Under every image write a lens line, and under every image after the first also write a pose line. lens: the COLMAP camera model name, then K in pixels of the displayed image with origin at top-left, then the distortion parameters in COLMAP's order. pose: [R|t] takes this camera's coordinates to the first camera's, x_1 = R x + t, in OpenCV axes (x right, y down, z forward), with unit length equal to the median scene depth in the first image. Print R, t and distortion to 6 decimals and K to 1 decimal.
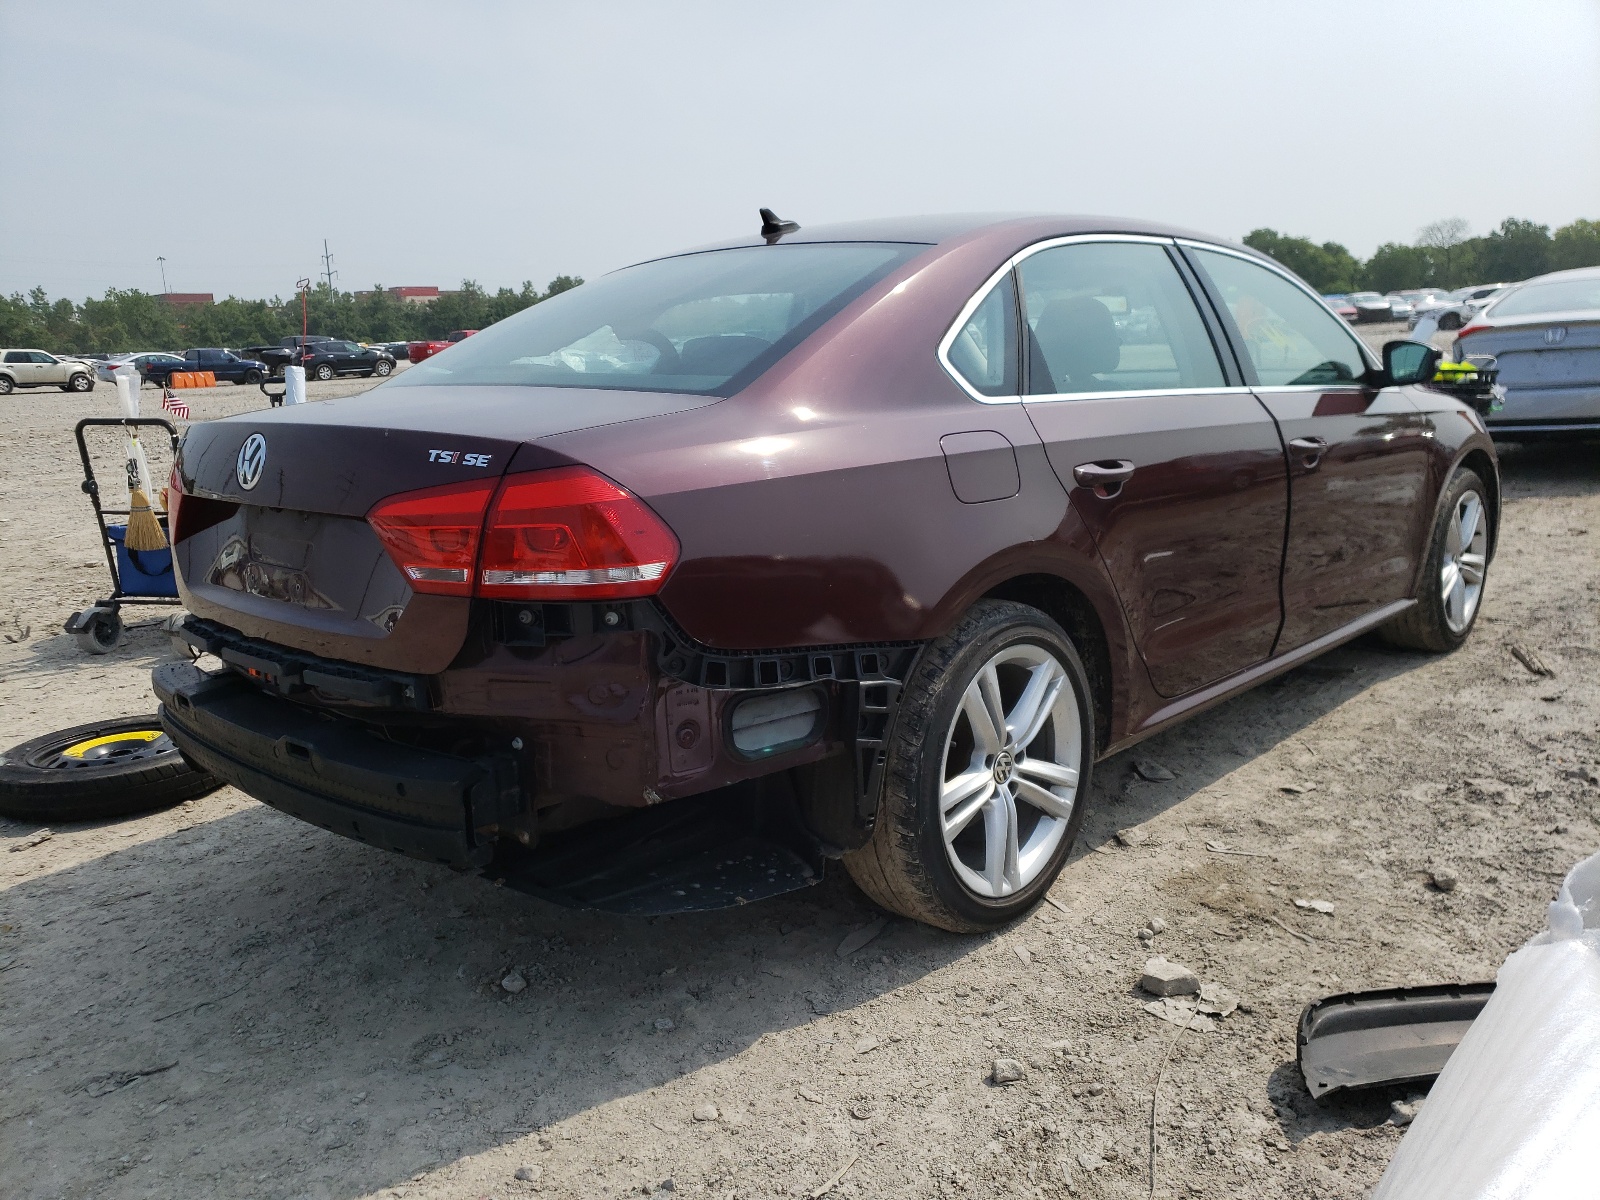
lens RADIAL K [[1205.6, 0, 798.1], [0, 1205.6, 598.0], [0, 0, 1]] dist [0.014903, 0.001581]
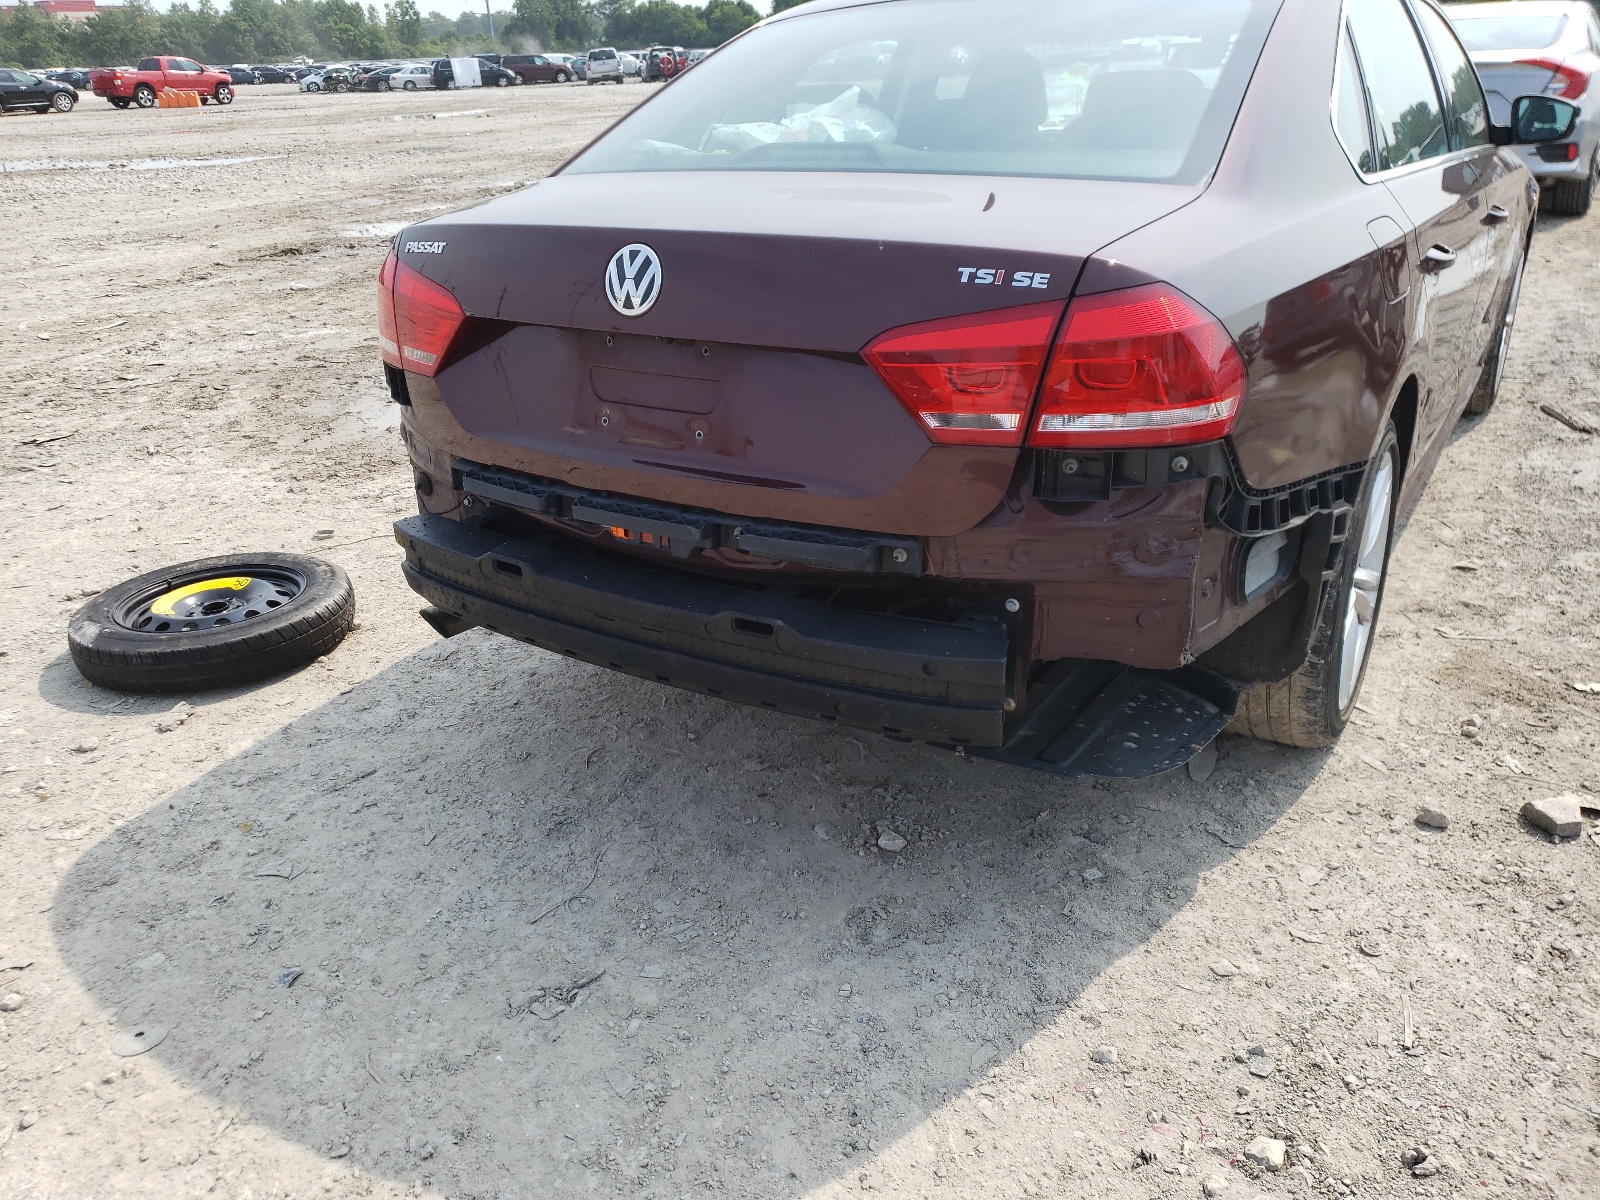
lens RADIAL K [[1205.6, 0, 801.1], [0, 1205.6, 597.8], [0, 0, 1]] dist [0.014903, 0.001581]
pose [[0.985990, -0.067316, 0.152617, -0.510026], [0.036466, 0.979809, 0.196583, -0.062850], [-0.162769, -0.188264, 0.968537, 0.165366]]
